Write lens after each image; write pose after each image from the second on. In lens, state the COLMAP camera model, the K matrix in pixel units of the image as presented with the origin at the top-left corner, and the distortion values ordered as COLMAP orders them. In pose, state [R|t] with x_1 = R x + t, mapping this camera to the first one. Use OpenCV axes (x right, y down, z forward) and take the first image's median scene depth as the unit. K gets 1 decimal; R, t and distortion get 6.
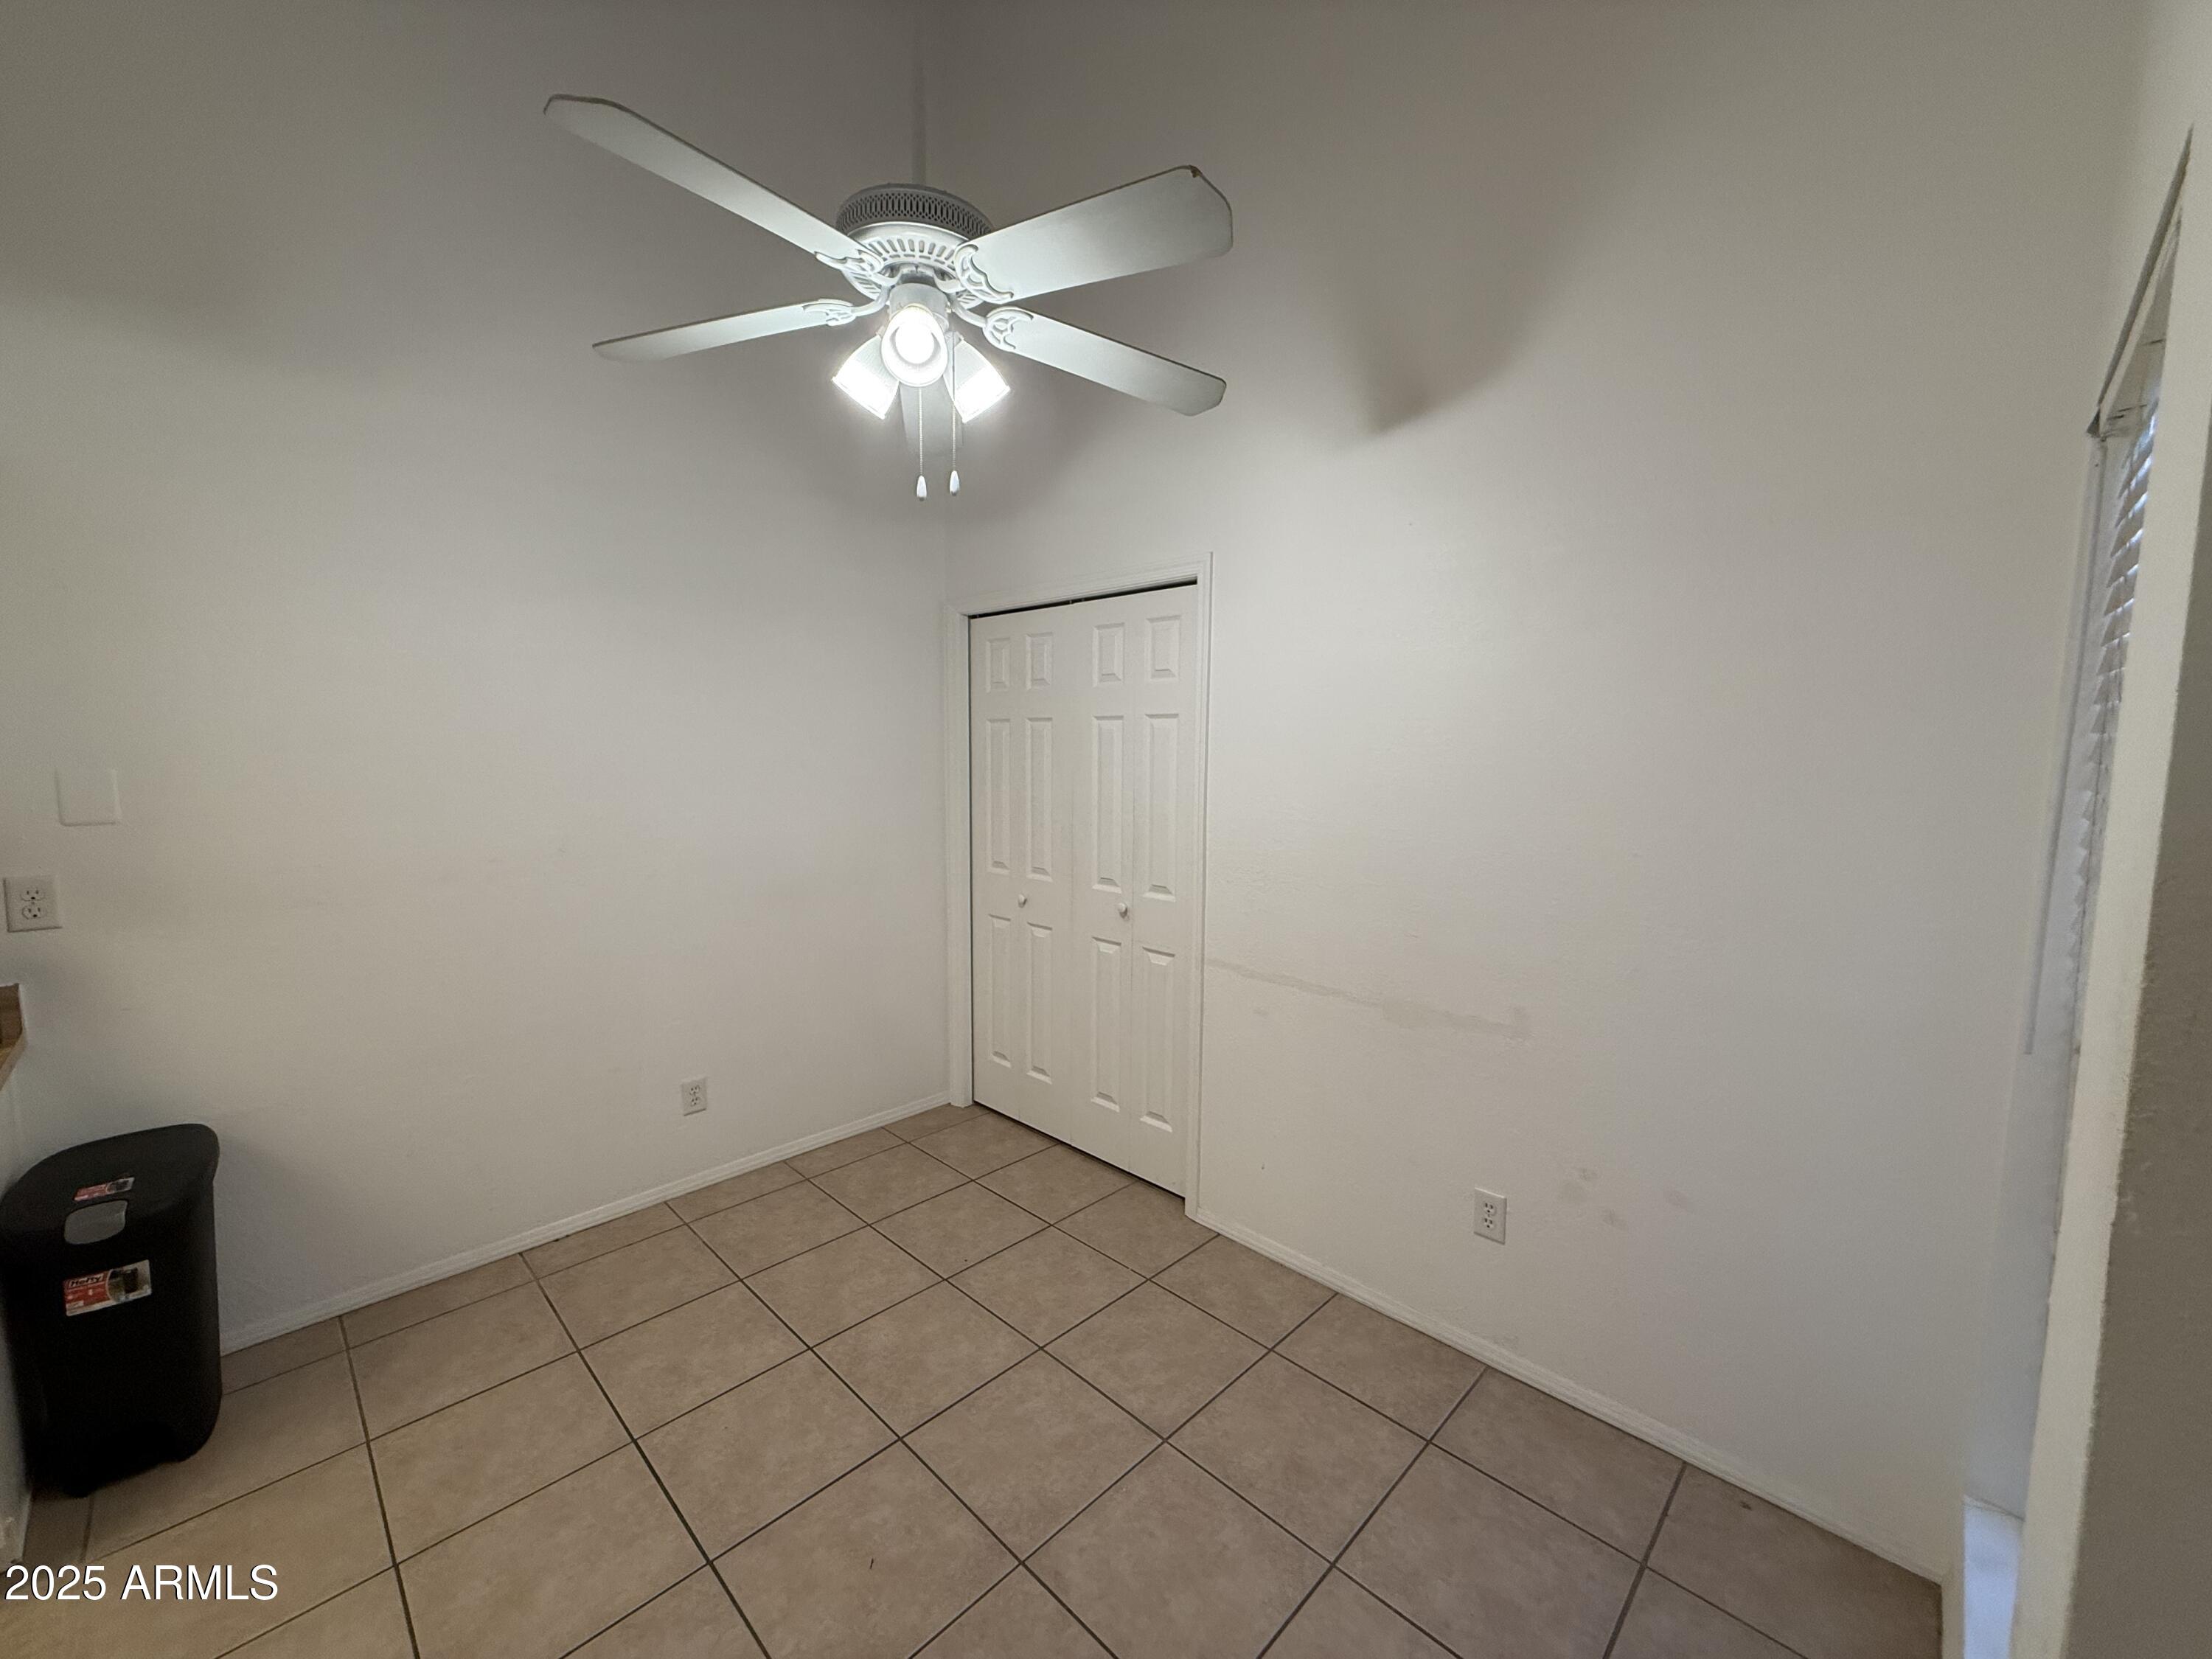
lens RADIAL K [[876.6, 0, 1103.7], [0, 876.6, 824.4], [0, 0, 1]] dist [-0.000692, 0.000300]
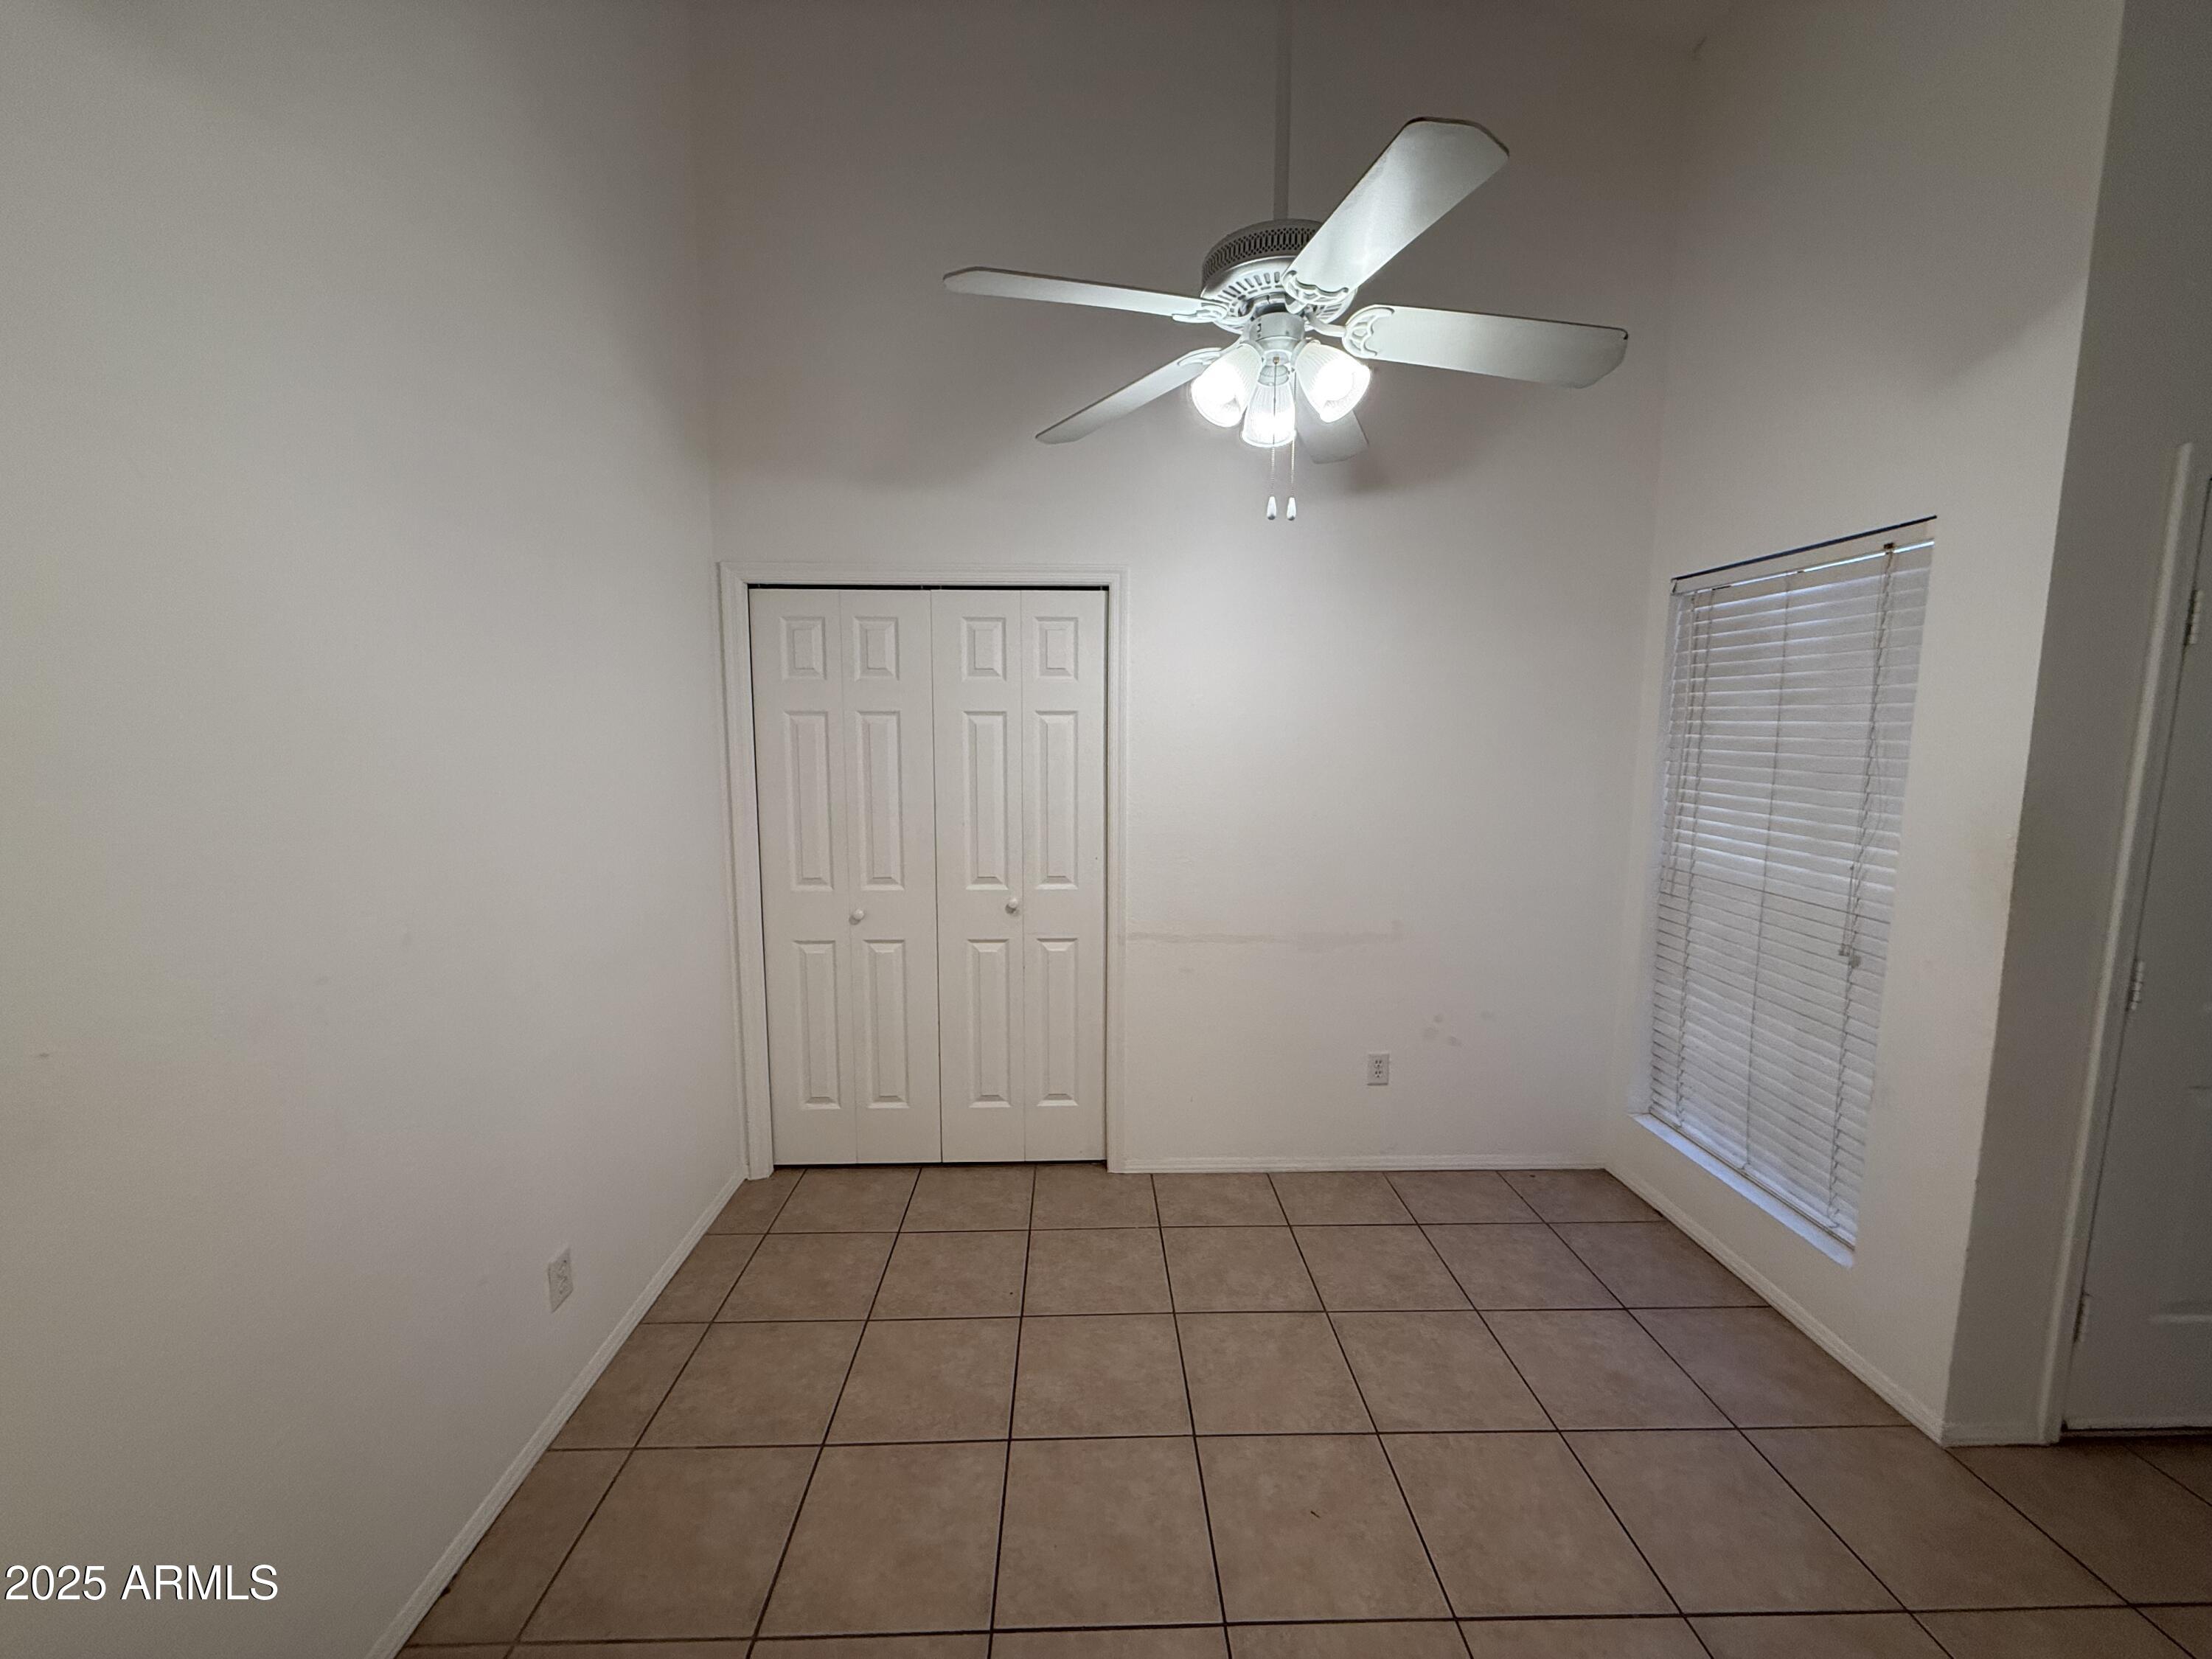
lens RADIAL K [[876.6, 0, 1102.0], [0, 876.6, 822.2], [0, 0, 1]] dist [-0.000692, 0.000300]
pose [[0.693651, -0.084555, 0.715331, -0.713078], [0.067786, 0.996342, 0.052040, -0.049533], [-0.717114, 0.012392, 0.696845, 0.264376]]
